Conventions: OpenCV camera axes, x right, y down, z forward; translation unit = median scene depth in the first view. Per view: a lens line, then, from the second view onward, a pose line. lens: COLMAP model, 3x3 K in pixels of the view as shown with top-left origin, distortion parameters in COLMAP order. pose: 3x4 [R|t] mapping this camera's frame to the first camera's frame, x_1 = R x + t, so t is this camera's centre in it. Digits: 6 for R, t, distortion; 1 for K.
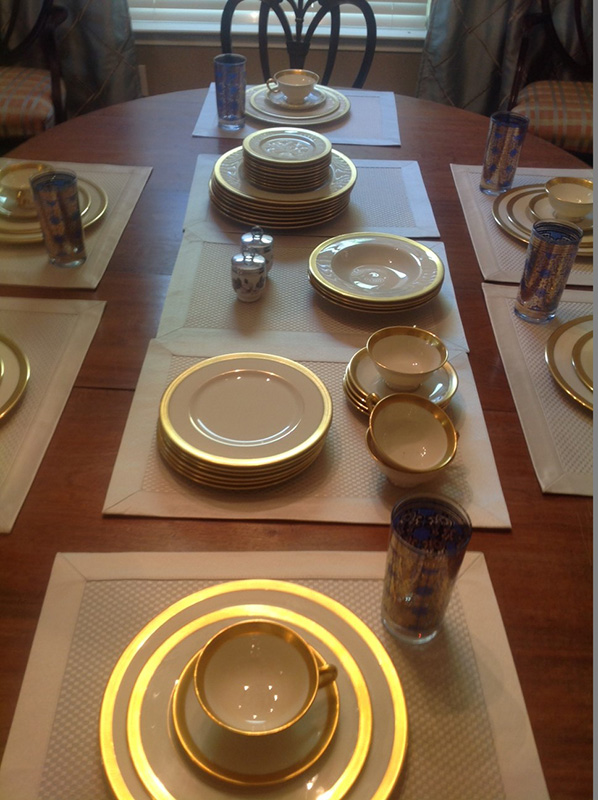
lens RADIAL K [[710.1, 0, 299.0], [0, 710.1, 400.0], [0, 0, 1]] dist [0.143463, -0.290138]
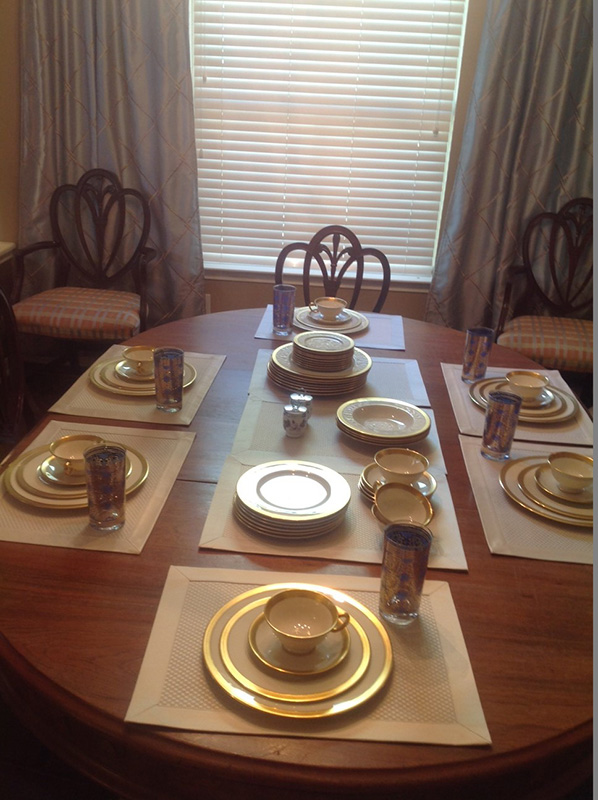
lens RADIAL K [[710.1, 0, 299.0], [0, 710.1, 400.0], [0, 0, 1]] dist [0.143463, -0.290138]
pose [[0.998546, 0.041795, -0.034058, -0.011973], [-0.050001, 0.954174, -0.295045, 0.172358], [0.020166, 0.296319, 0.954876, -0.314985]]
